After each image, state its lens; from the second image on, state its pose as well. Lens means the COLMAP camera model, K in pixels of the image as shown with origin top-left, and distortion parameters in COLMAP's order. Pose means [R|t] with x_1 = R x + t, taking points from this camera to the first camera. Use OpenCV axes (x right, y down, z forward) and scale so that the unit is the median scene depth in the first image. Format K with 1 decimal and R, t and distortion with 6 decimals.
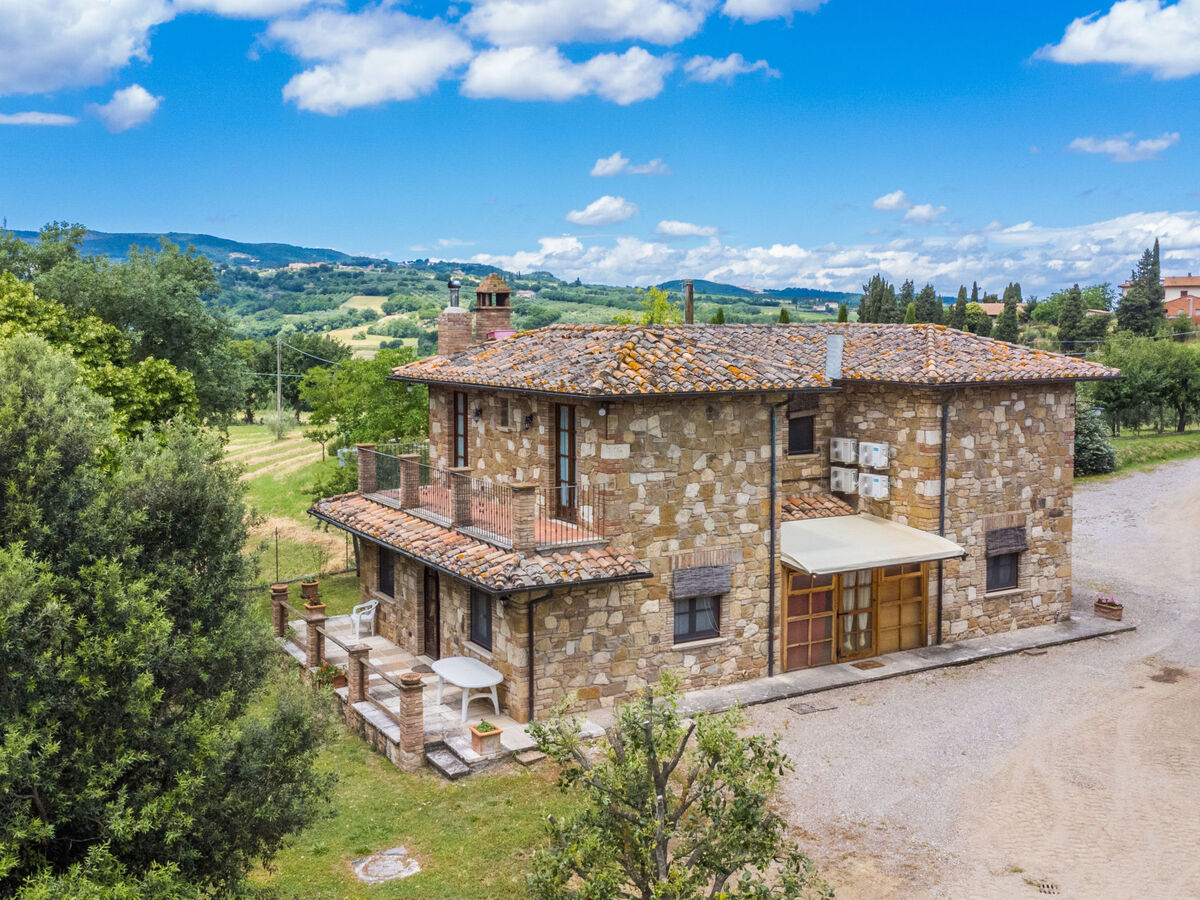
lens RADIAL K [[1217.8, 0, 570.5], [0, 1217.8, 416.3], [0, 0, 1]] dist [0.020285, 0.000000]
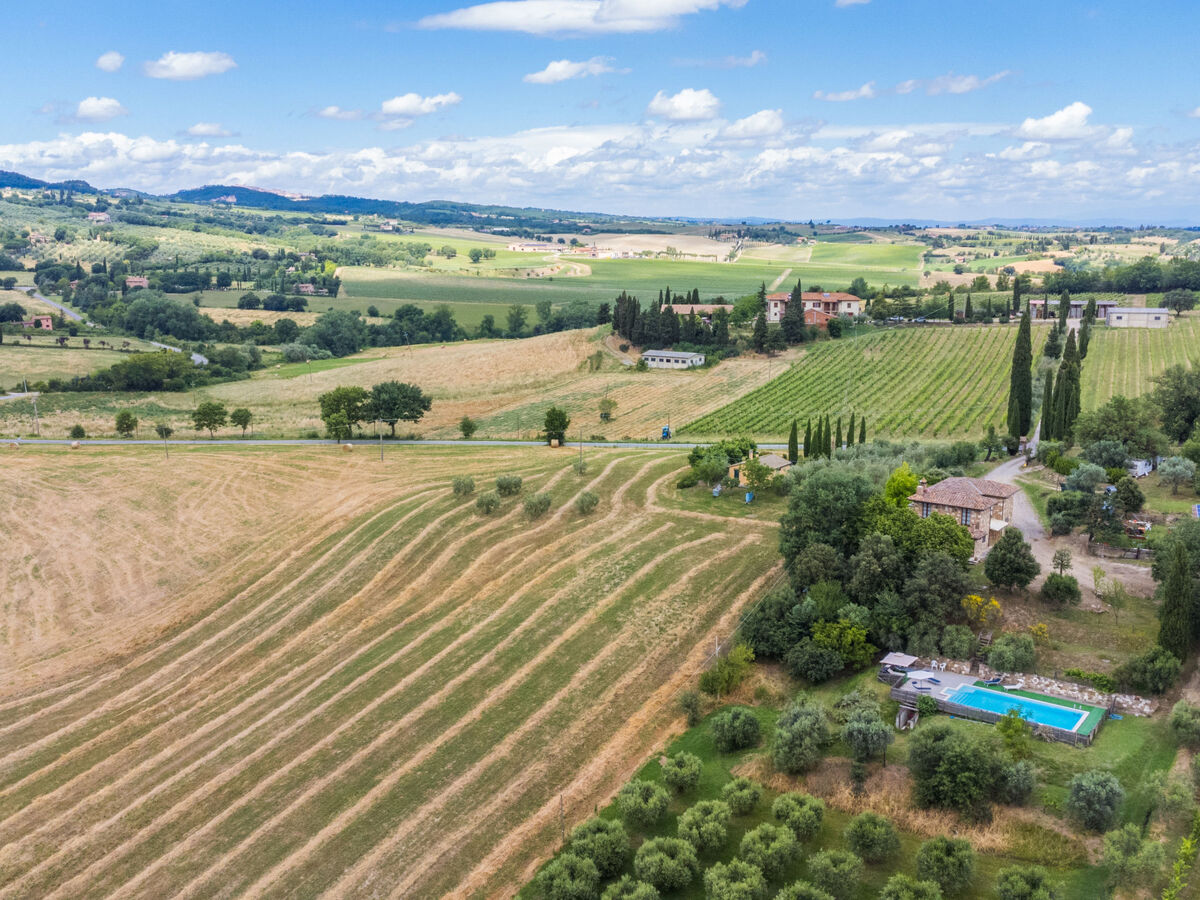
lens RADIAL K [[1132.3, 0, 591.4], [0, 1132.3, 453.3], [0, 0, 1]] dist [0.020981, 0.000000]
pose [[0.925390, -0.076218, 0.371273, -3.642343], [0.033638, 0.992222, 0.119850, -0.977422], [-0.377520, -0.098419, 0.920756, -3.354693]]
